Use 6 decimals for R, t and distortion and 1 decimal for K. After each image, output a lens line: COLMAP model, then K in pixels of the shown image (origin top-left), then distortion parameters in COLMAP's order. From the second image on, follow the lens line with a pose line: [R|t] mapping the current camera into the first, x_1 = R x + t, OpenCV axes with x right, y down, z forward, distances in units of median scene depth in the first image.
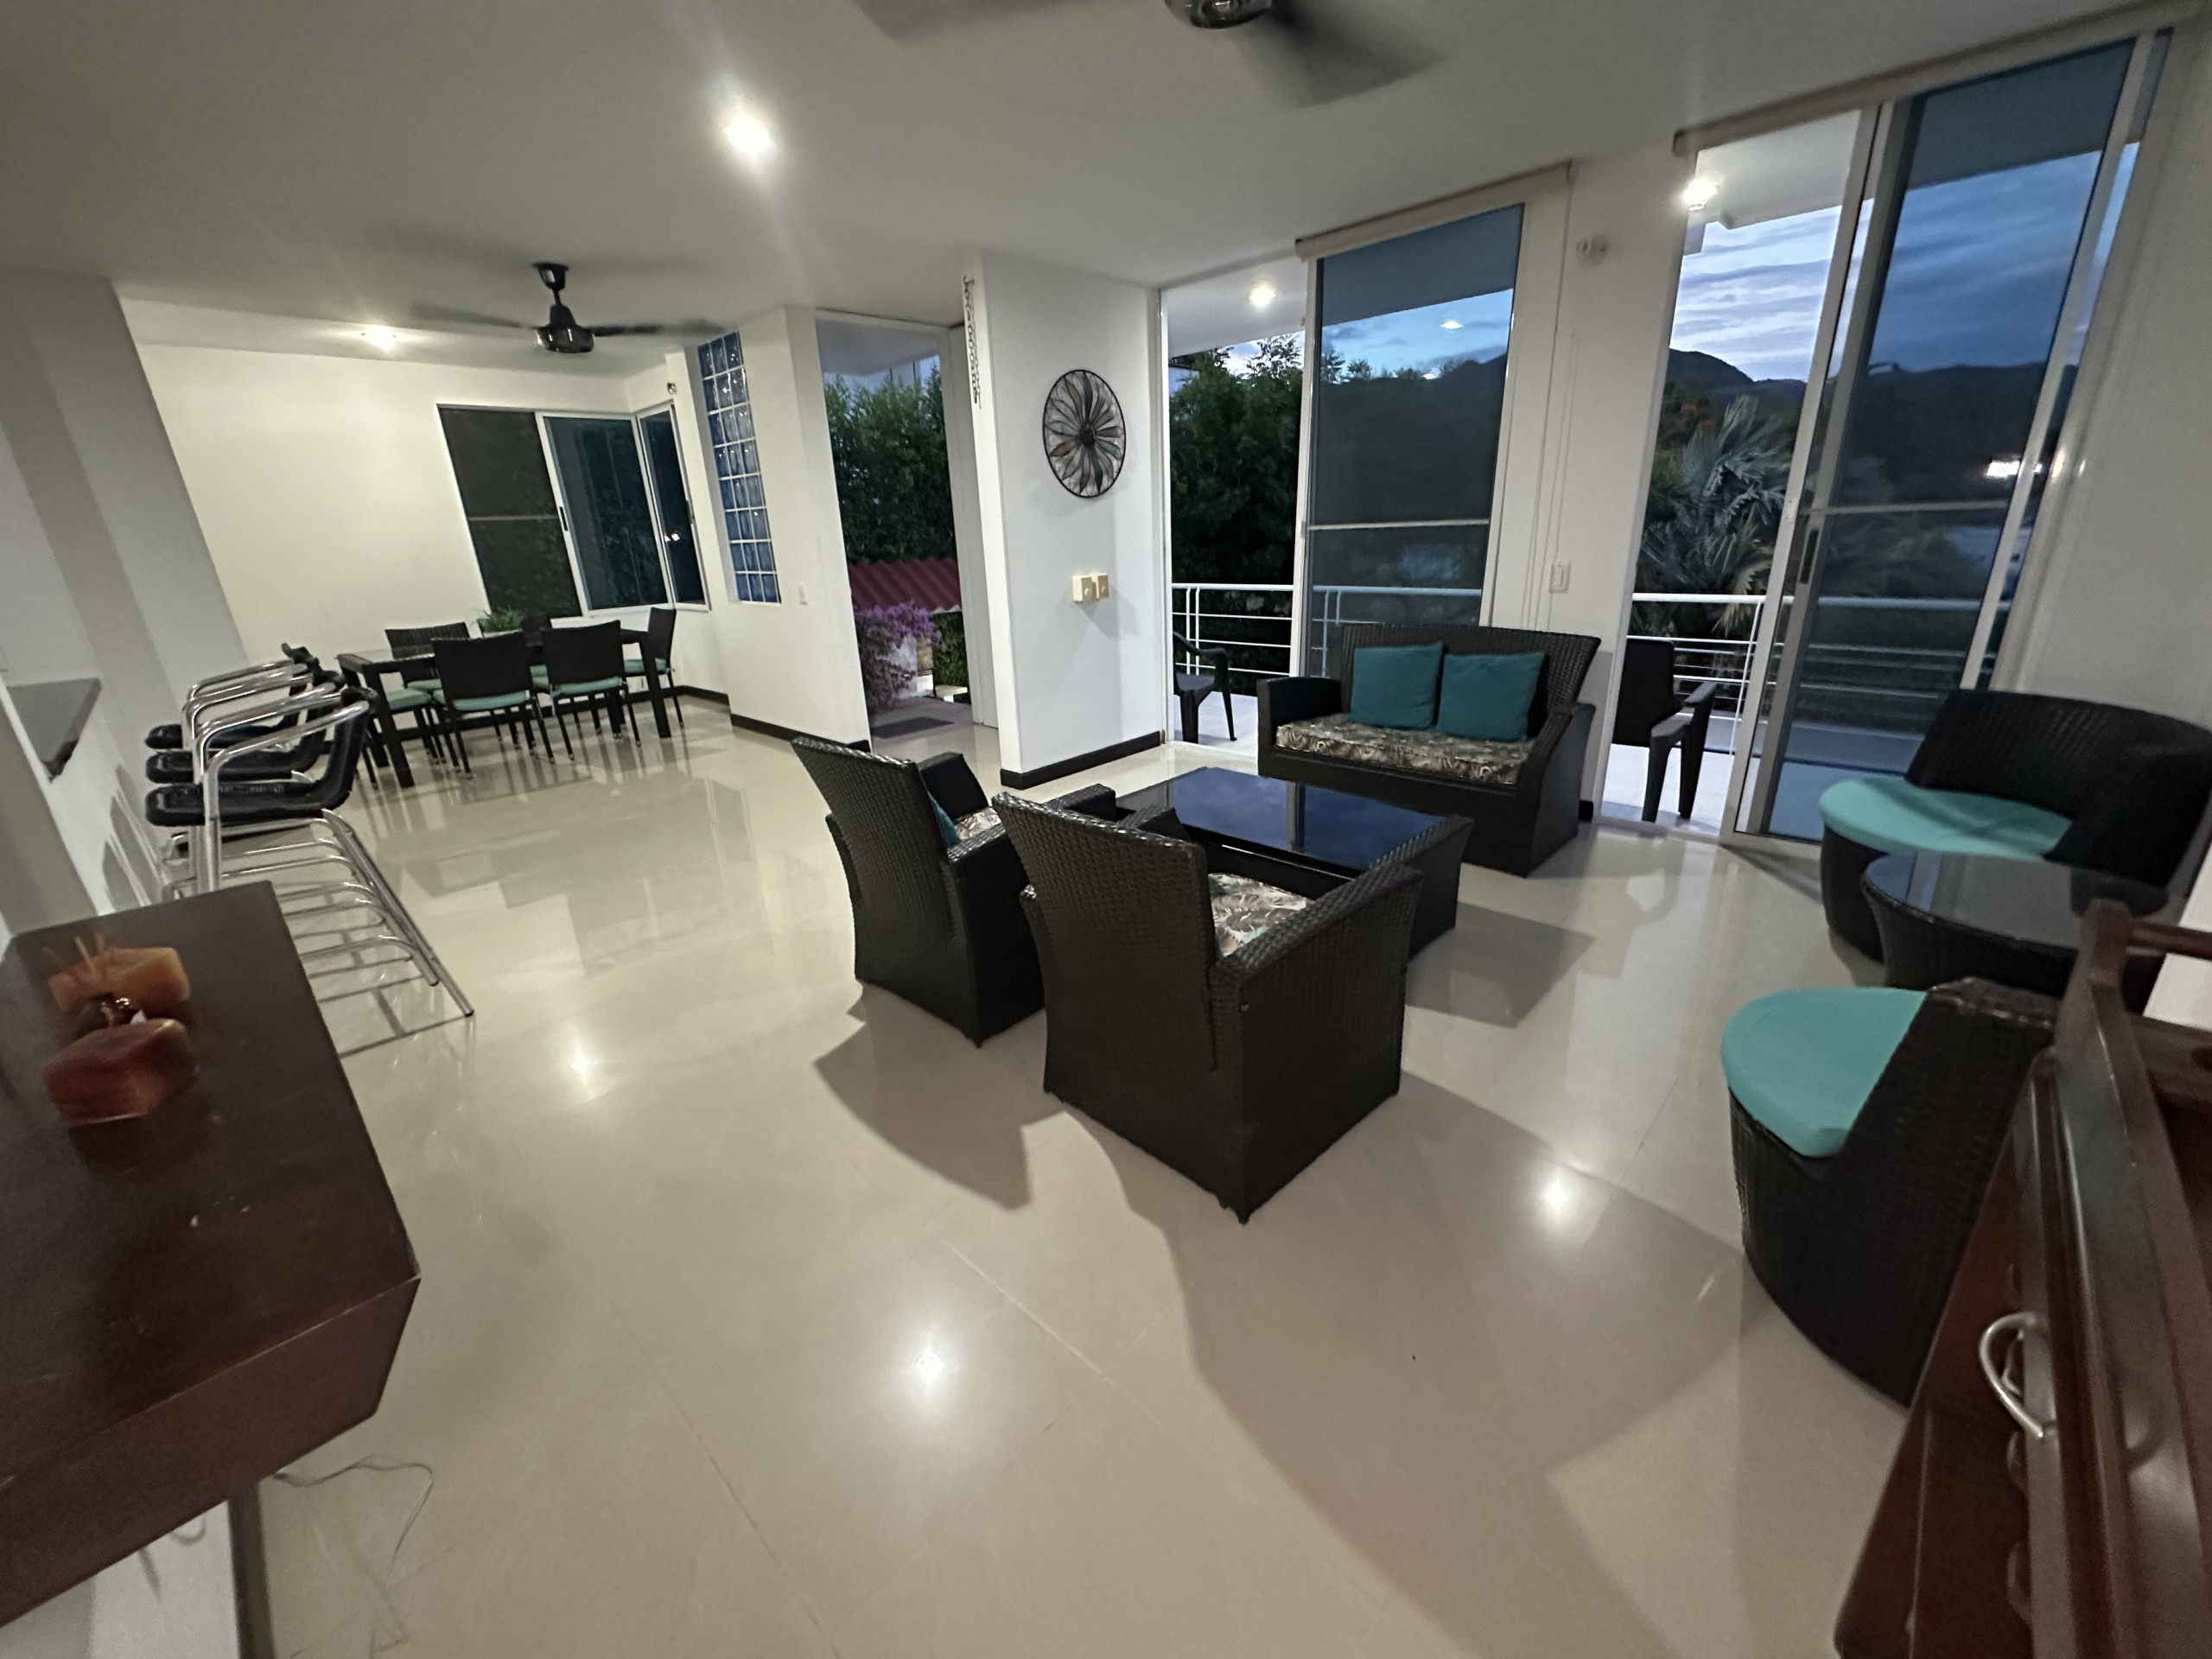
lens RADIAL K [[883.0, 0, 1114.5], [0, 883.0, 824.6], [0, 0, 1]] dist [-0.002567, 0.000783]
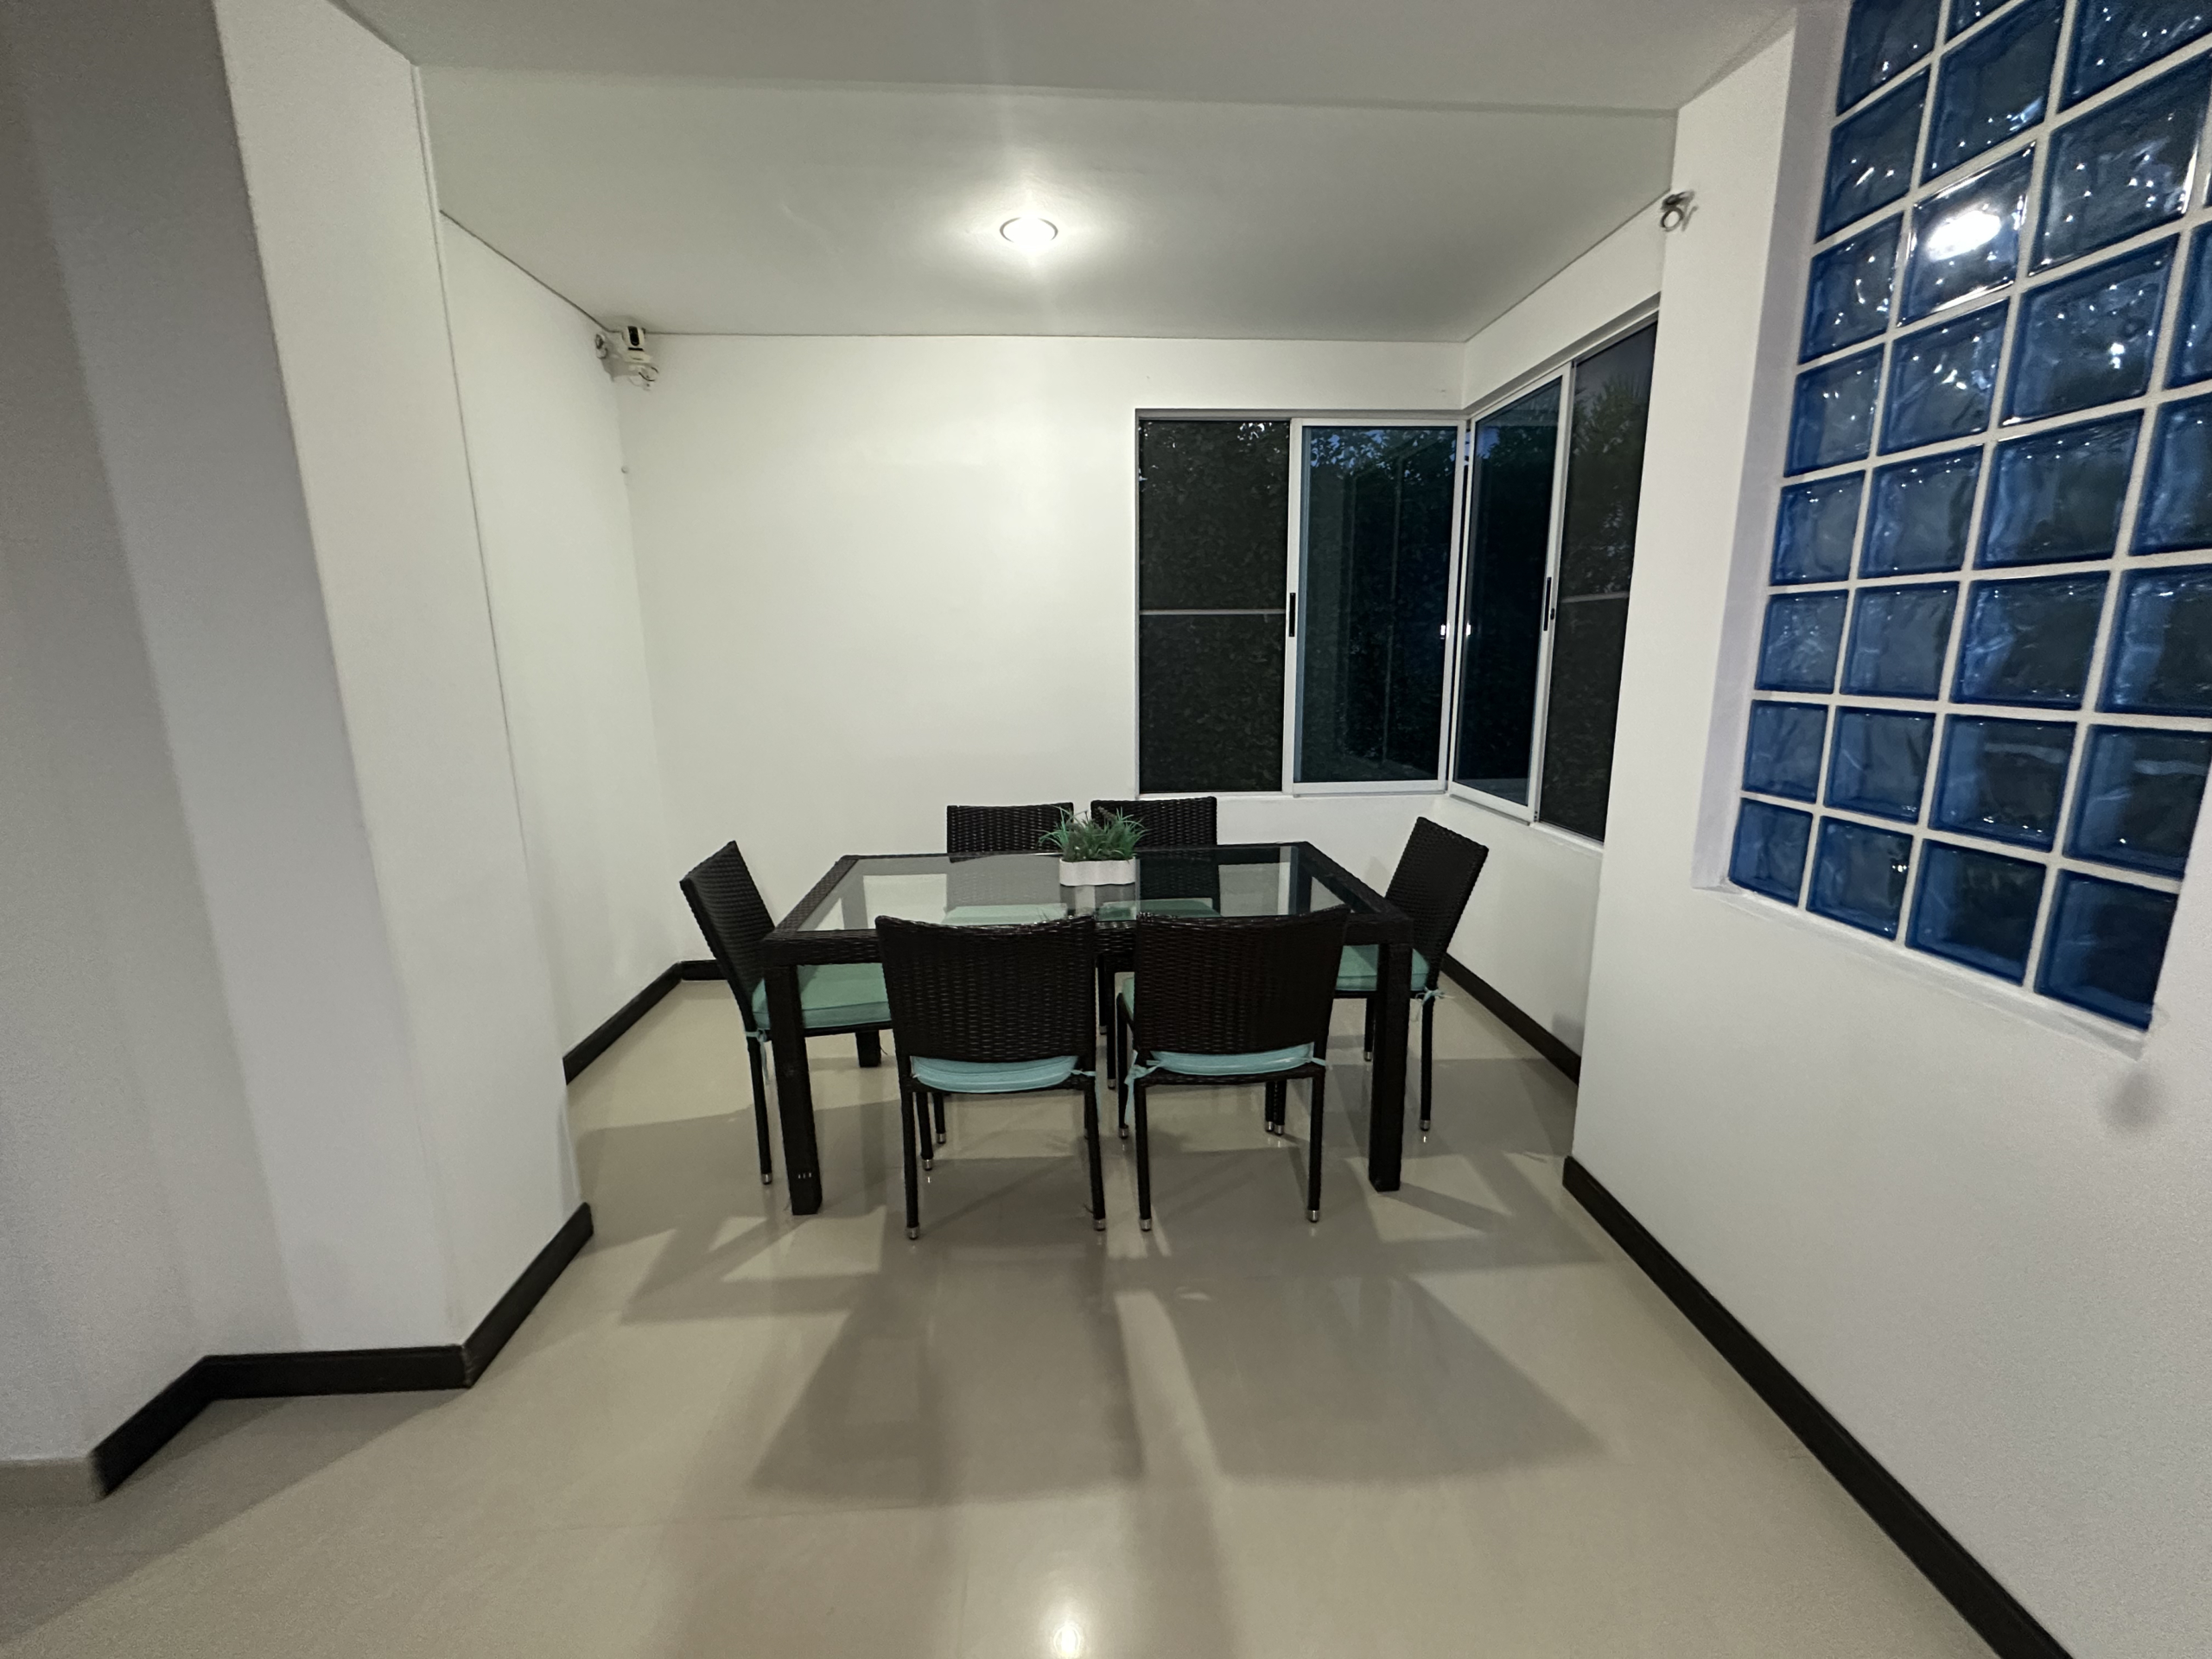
lens RADIAL K [[883.0, 0, 1112.9], [0, 883.0, 828.0], [0, 0, 1]] dist [-0.002567, 0.000783]
pose [[0.732141, 0.168869, -0.659888, -0.341762], [-0.236794, 0.971457, -0.014120, -0.194879], [0.638669, 0.166595, 0.751231, 0.570341]]
